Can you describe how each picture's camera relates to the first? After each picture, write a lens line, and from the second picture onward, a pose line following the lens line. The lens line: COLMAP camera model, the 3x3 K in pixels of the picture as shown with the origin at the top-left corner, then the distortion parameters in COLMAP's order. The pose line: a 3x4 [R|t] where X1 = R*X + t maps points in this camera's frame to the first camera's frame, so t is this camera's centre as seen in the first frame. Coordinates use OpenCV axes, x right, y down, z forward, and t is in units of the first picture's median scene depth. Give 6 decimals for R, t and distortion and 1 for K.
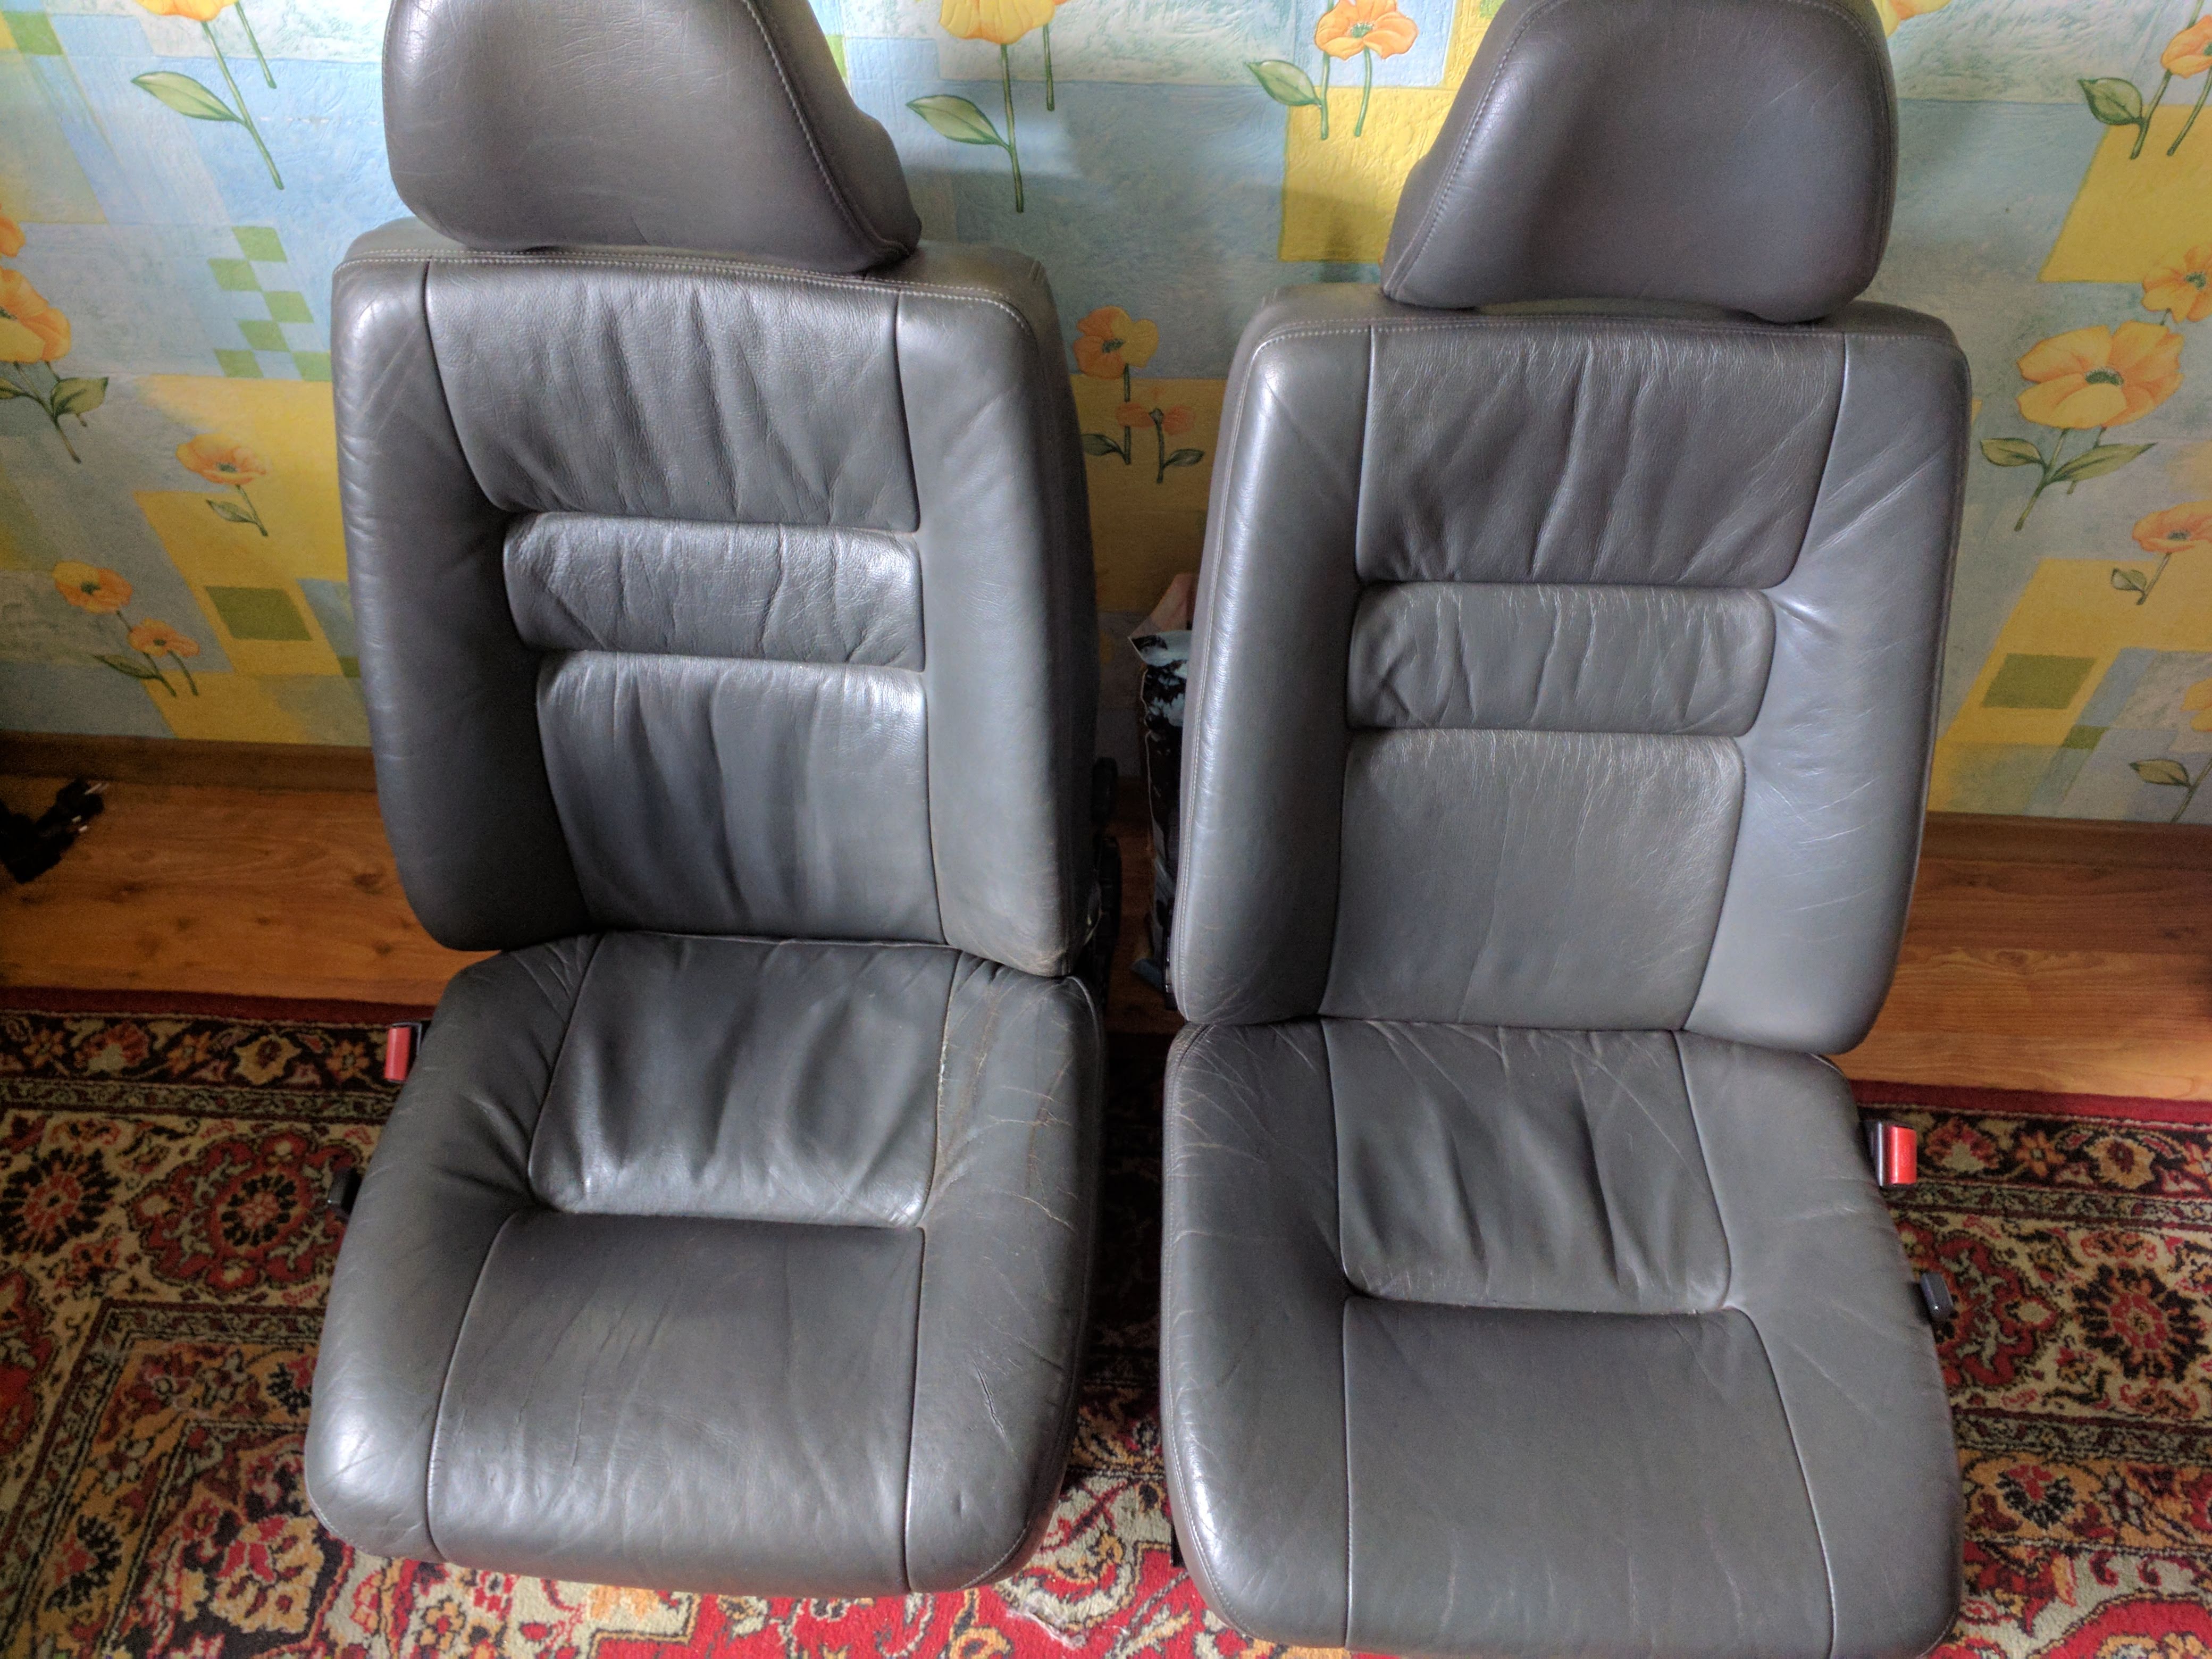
lens RADIAL K [[1849.5, 0, 1140.1], [0, 1849.5, 841.4], [0, 0, 1]] dist [0.025734, -0.011906]
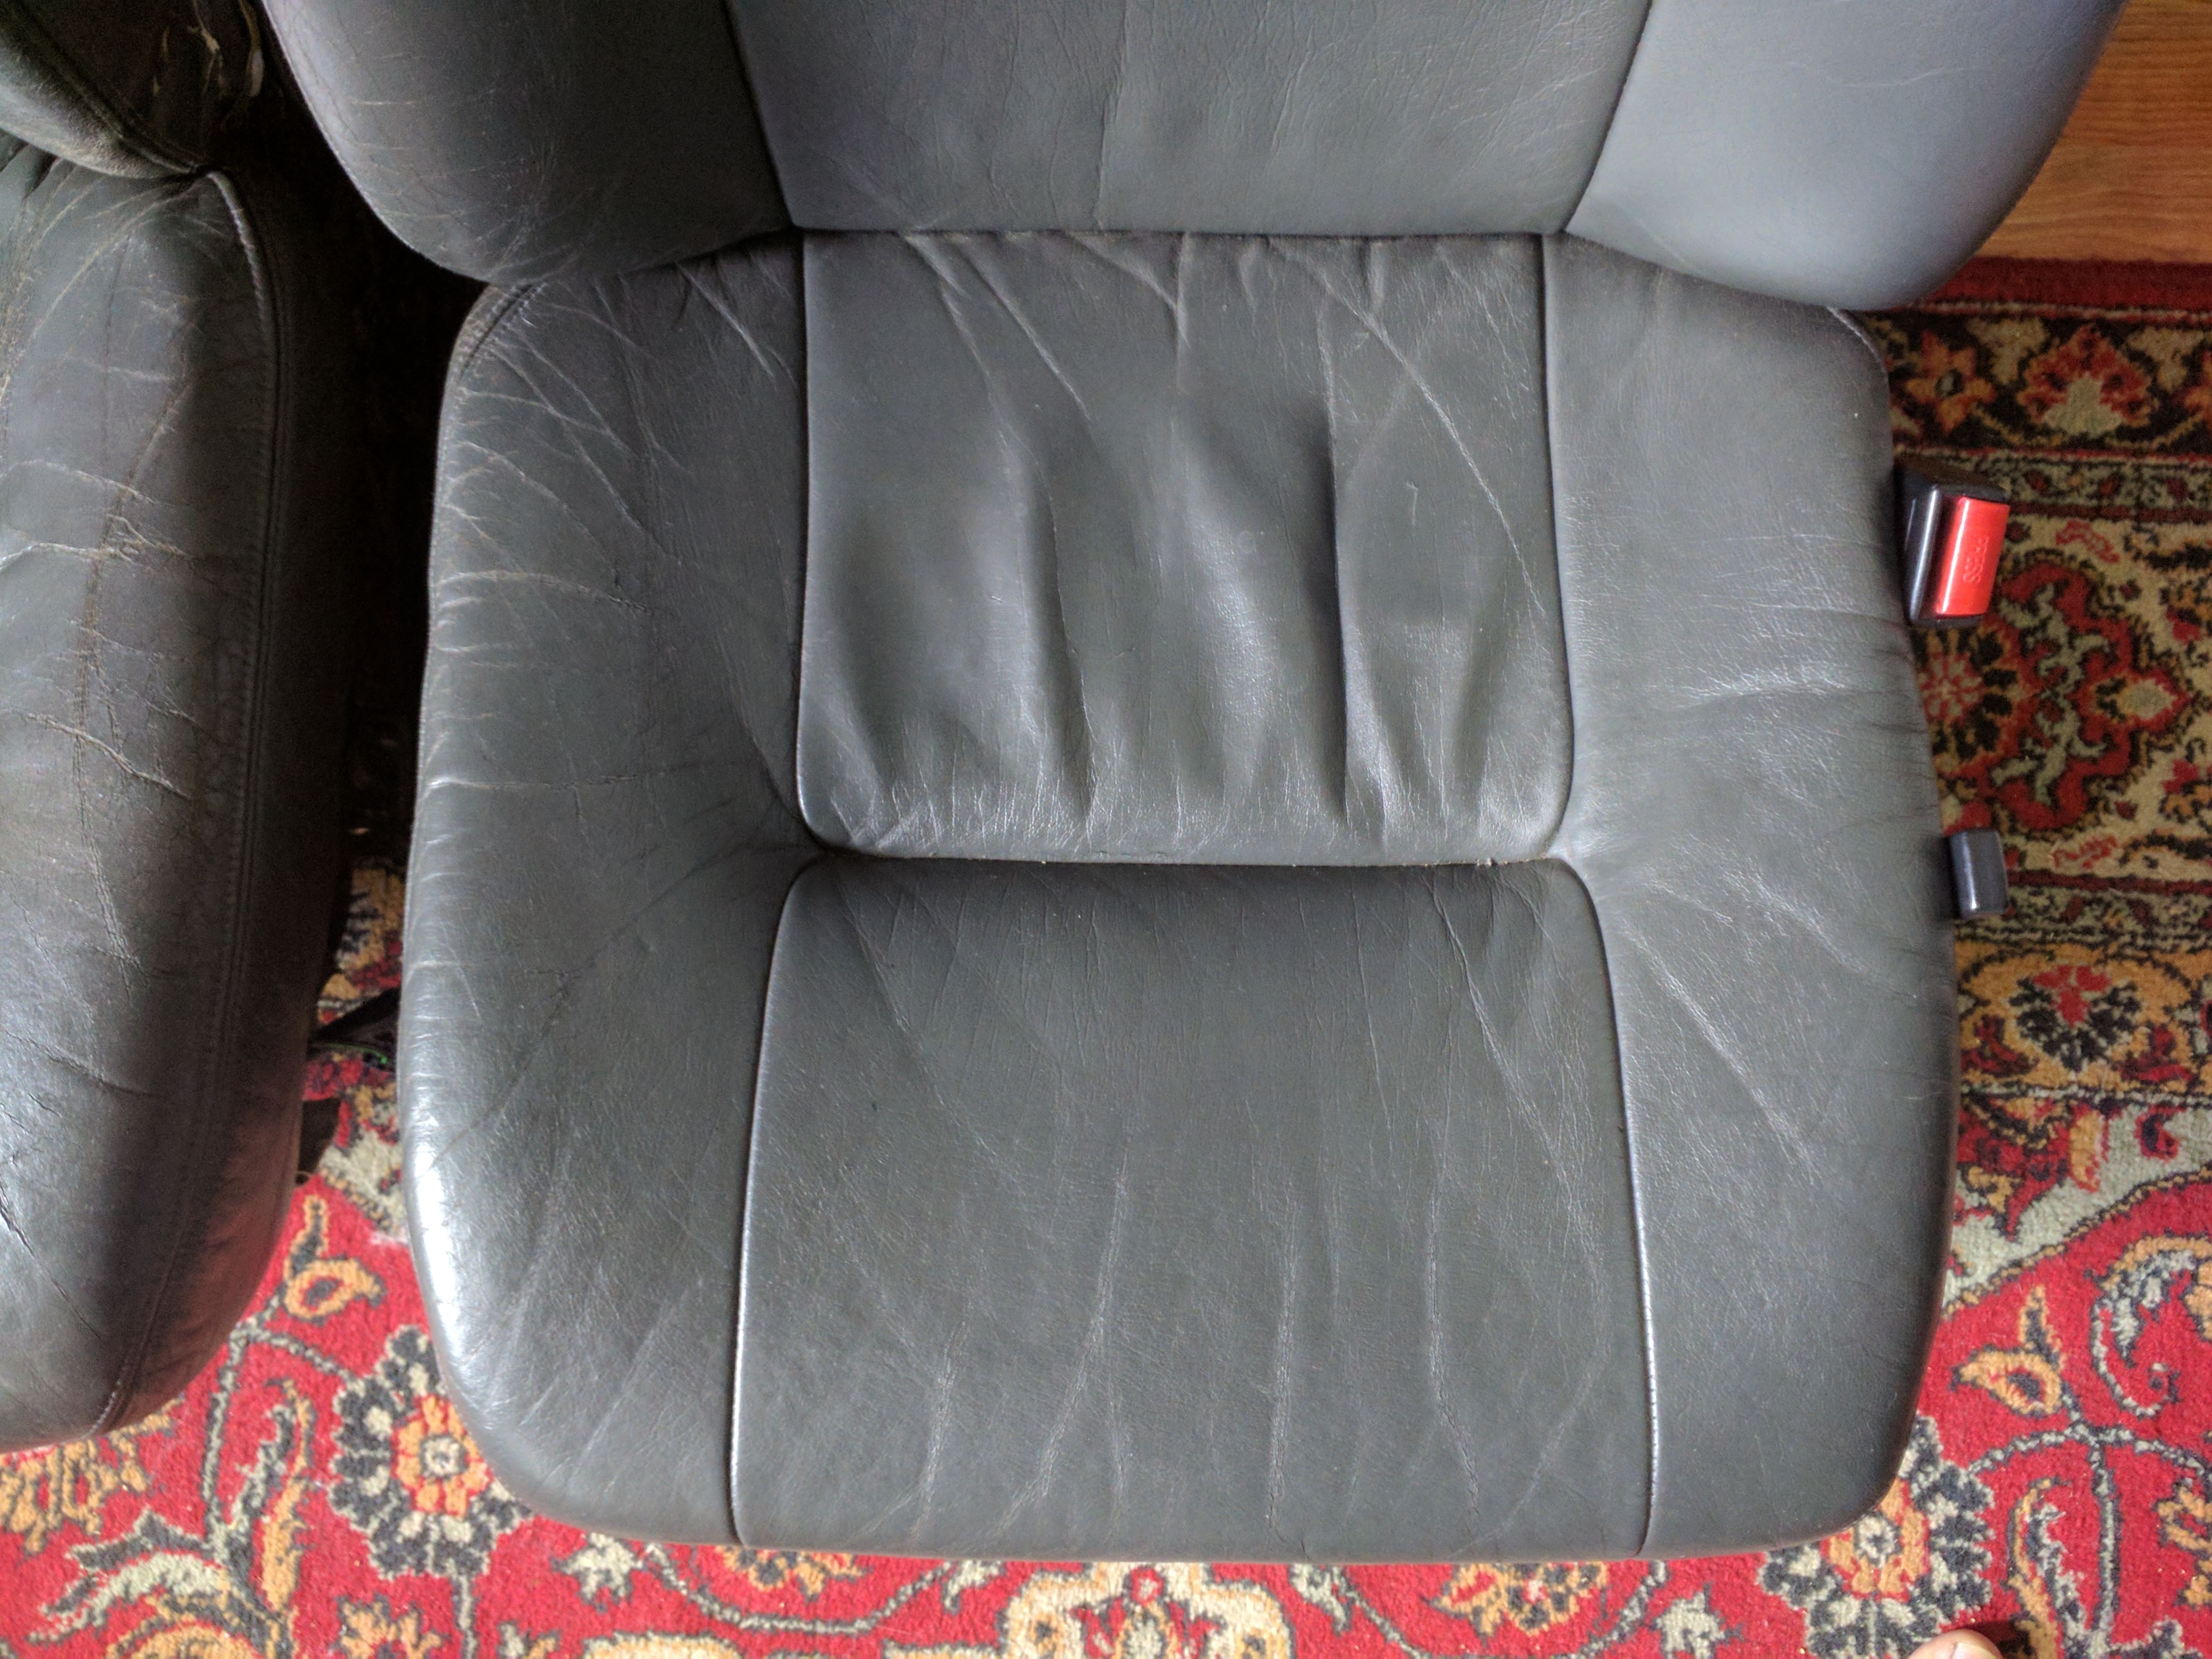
lens RADIAL K [[1849.5, 0, 1126.0], [0, 1849.5, 815.9], [0, 0, 1]] dist [0.025734, -0.011906]
pose [[0.999433, -0.018249, -0.028293, 0.194266], [0.030478, 0.847439, 0.530017, -0.029462], [0.014304, -0.530579, 0.847515, 0.522029]]
